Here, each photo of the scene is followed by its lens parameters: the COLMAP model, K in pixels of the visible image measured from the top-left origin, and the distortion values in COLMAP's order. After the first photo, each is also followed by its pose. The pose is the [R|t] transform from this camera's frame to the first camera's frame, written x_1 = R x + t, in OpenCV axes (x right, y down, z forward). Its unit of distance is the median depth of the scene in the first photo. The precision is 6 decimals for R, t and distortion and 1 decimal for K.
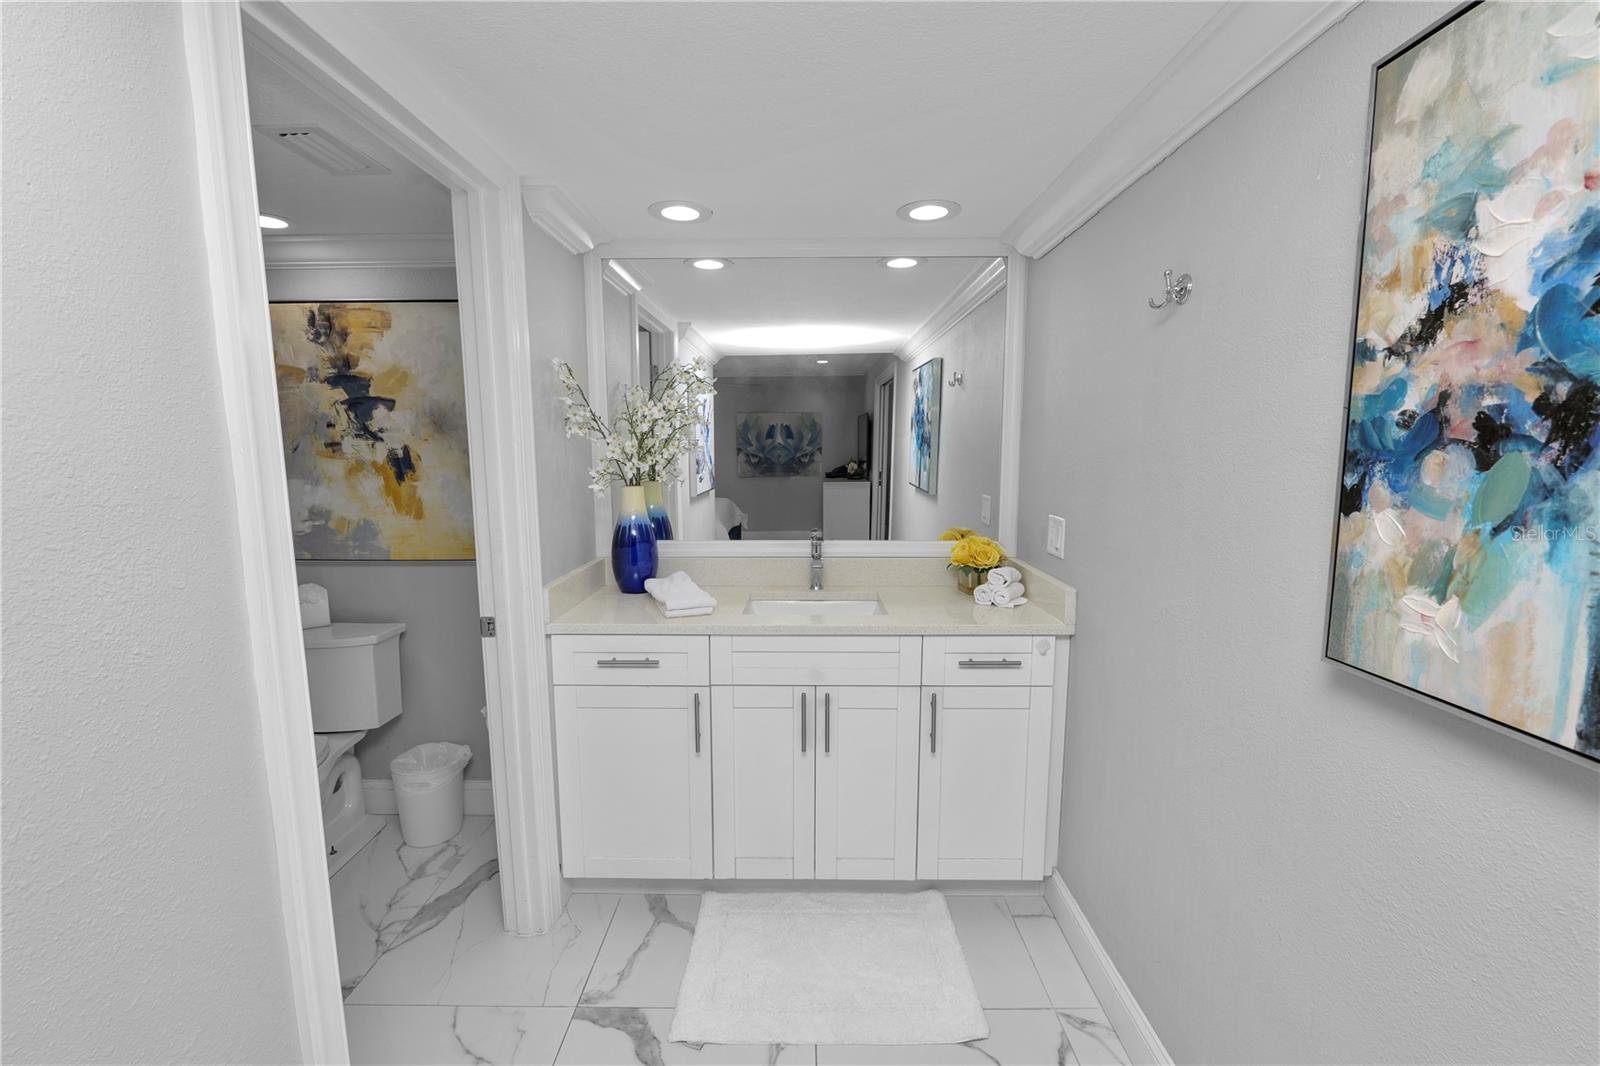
lens RADIAL K [[648.6, 0, 799.9], [0, 648.6, 530.6], [0, 0, 1]] dist [-0.011549, -0.000057]
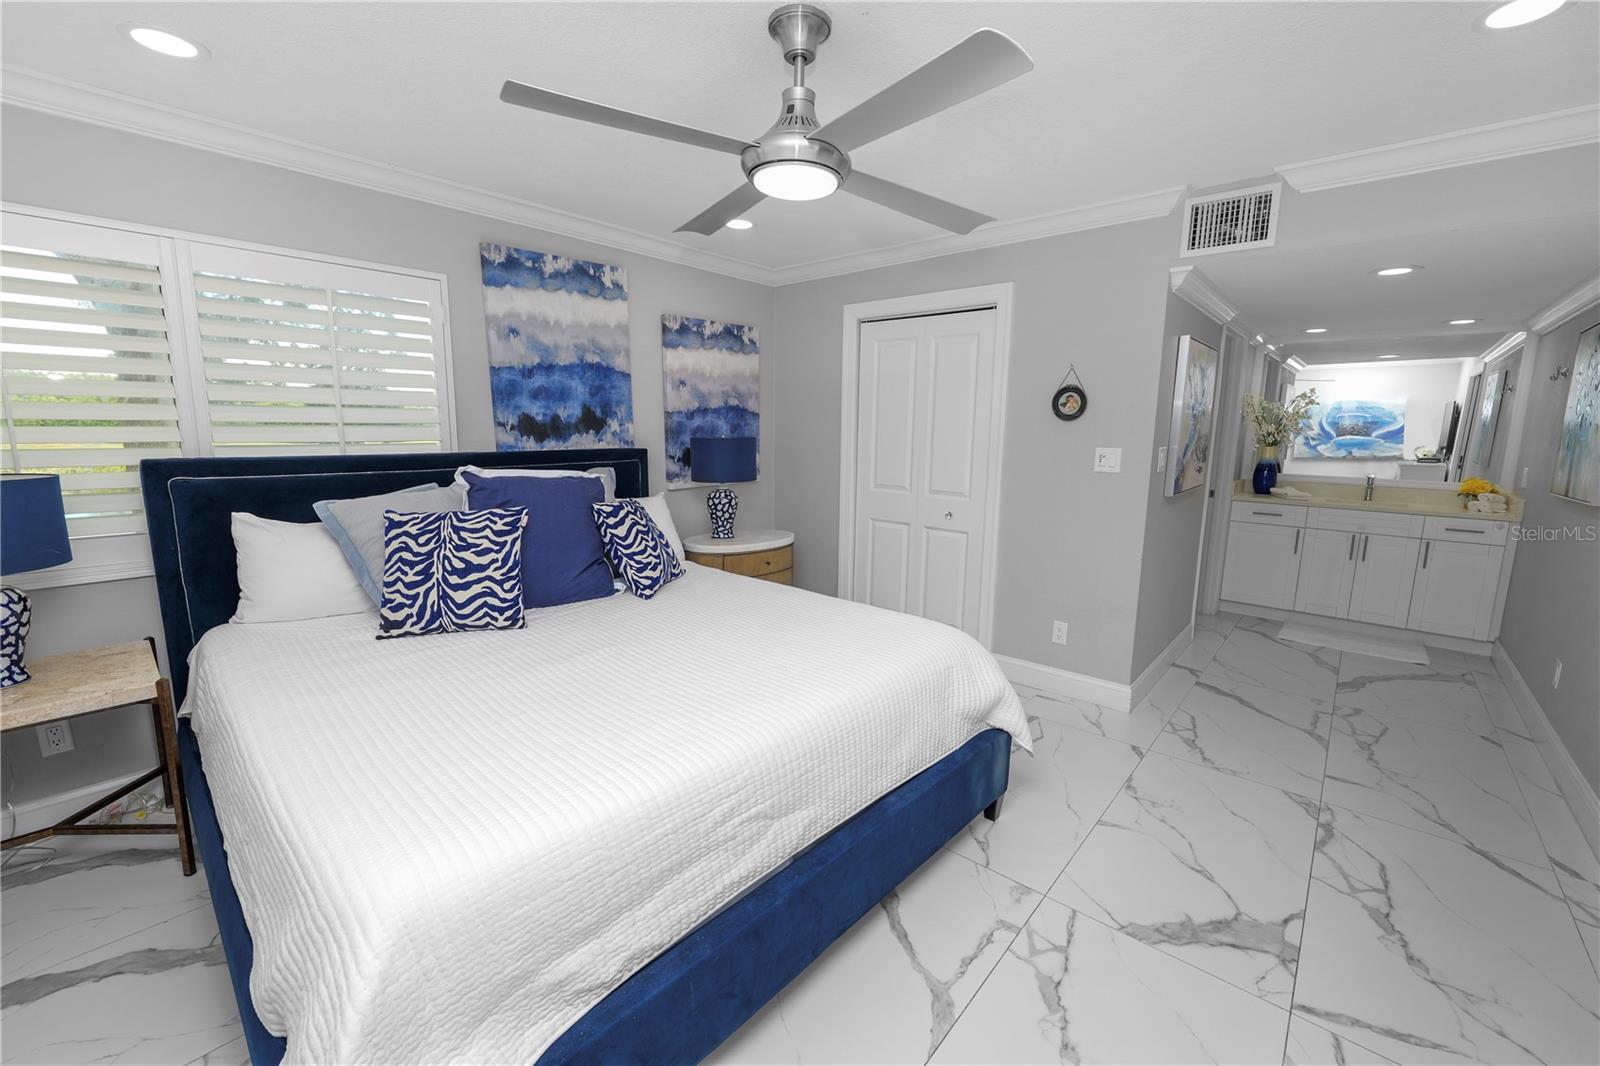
lens RADIAL K [[648.6, 0, 792.3], [0, 648.6, 530.8], [0, 0, 1]] dist [-0.011549, -0.000057]
pose [[0.749370, 0.119521, -0.651275, -0.004558], [-0.100039, 0.992720, 0.067075, 0.281199], [0.654551, 0.014889, 0.755871, -2.118700]]
